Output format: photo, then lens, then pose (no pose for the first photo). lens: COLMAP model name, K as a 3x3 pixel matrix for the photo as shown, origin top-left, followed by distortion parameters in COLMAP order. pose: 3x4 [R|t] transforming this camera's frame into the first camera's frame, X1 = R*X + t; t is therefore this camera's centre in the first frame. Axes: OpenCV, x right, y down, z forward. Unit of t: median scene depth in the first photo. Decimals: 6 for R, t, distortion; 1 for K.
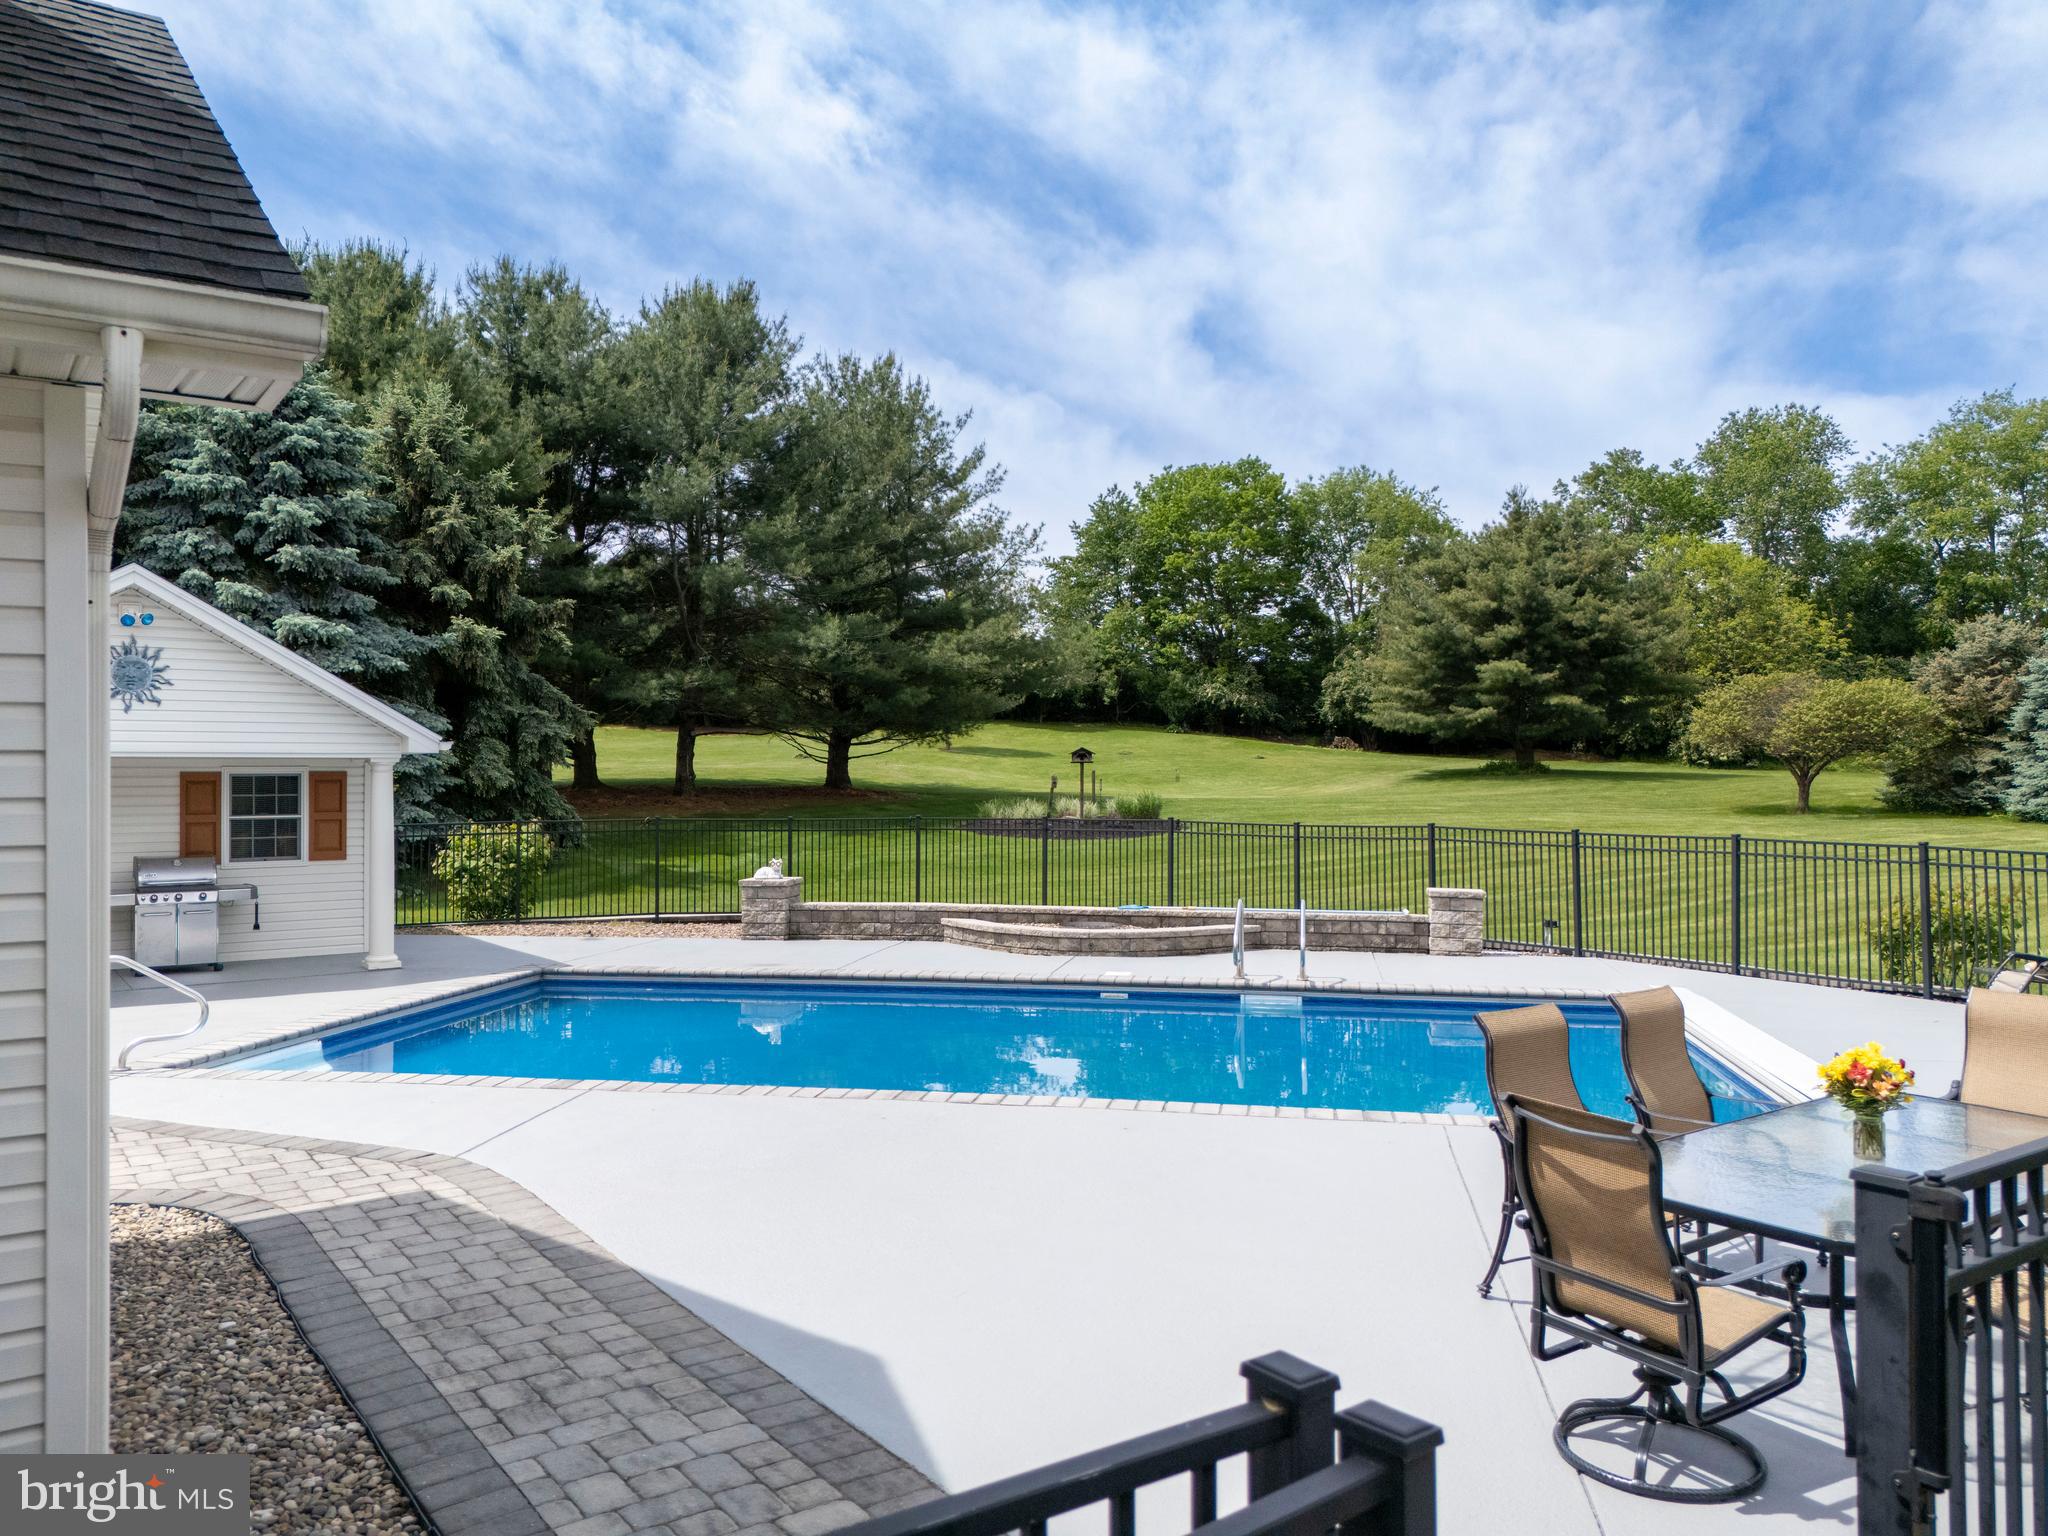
lens RADIAL K [[1506.0, 0, 1022.7], [0, 1506.0, 759.8], [0, 0, 1]] dist [0.077931, -0.077639]
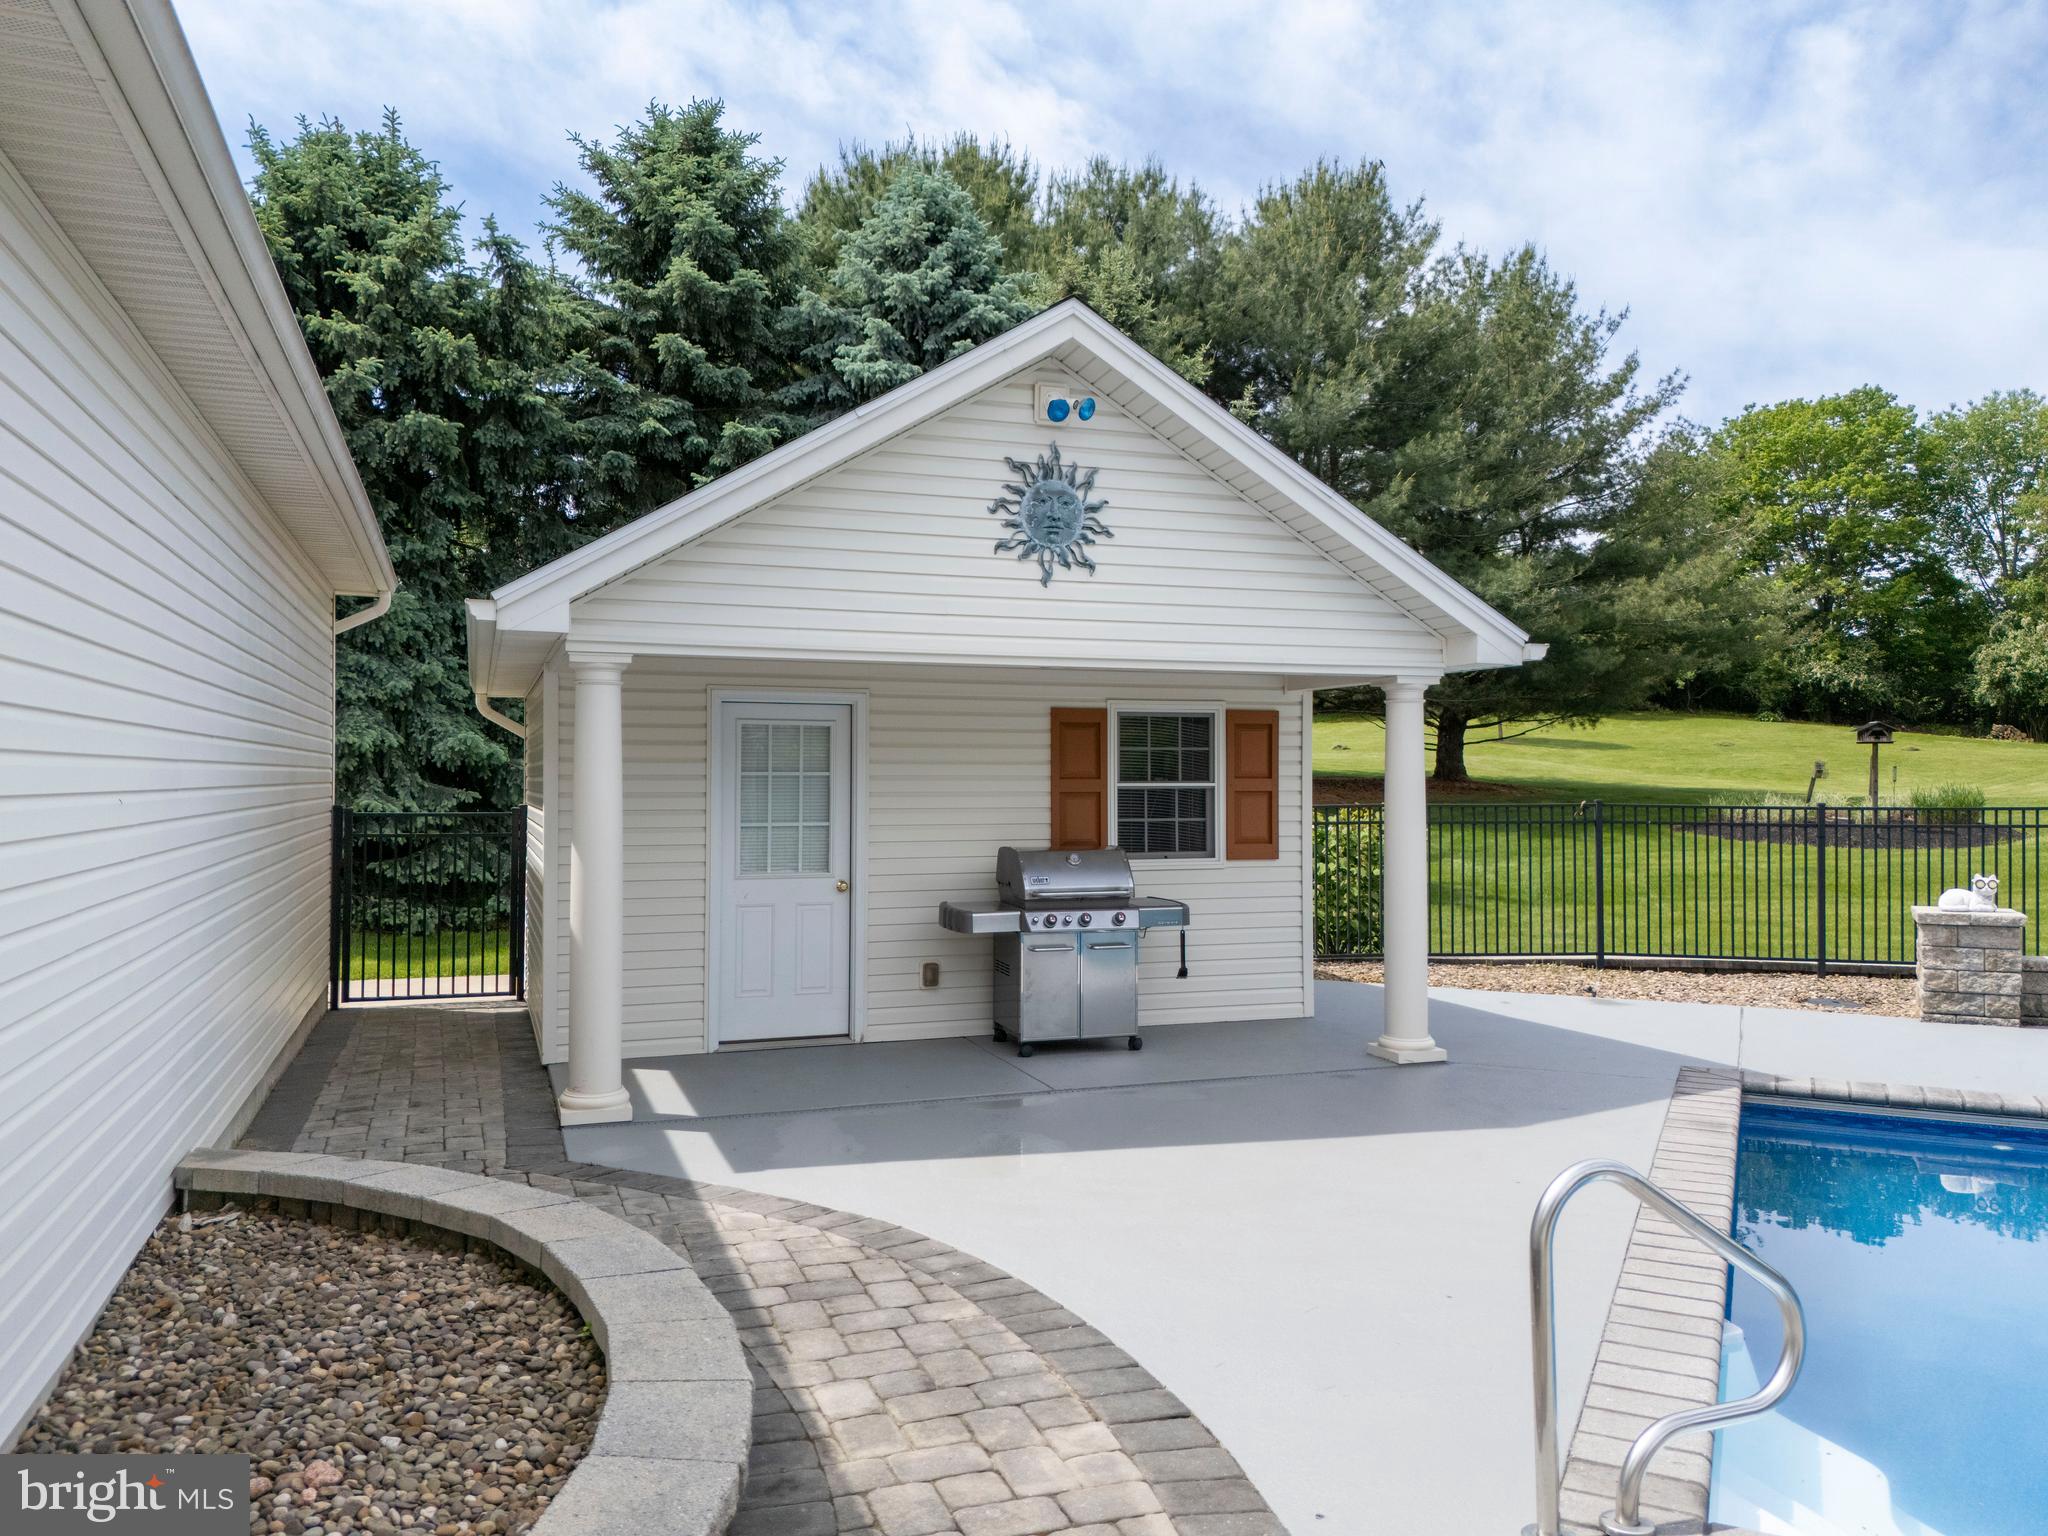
lens RADIAL K [[1516.4, 0, 1024.0], [0, 1516.4, 768.0], [0, 0, 1]] dist [0.091323, -0.093455]
pose [[0.962940, 0.003033, -0.269699, -0.120475], [-0.001896, 0.999988, 0.004477, 0.008749], [0.269709, -0.003799, 0.962934, 0.128200]]
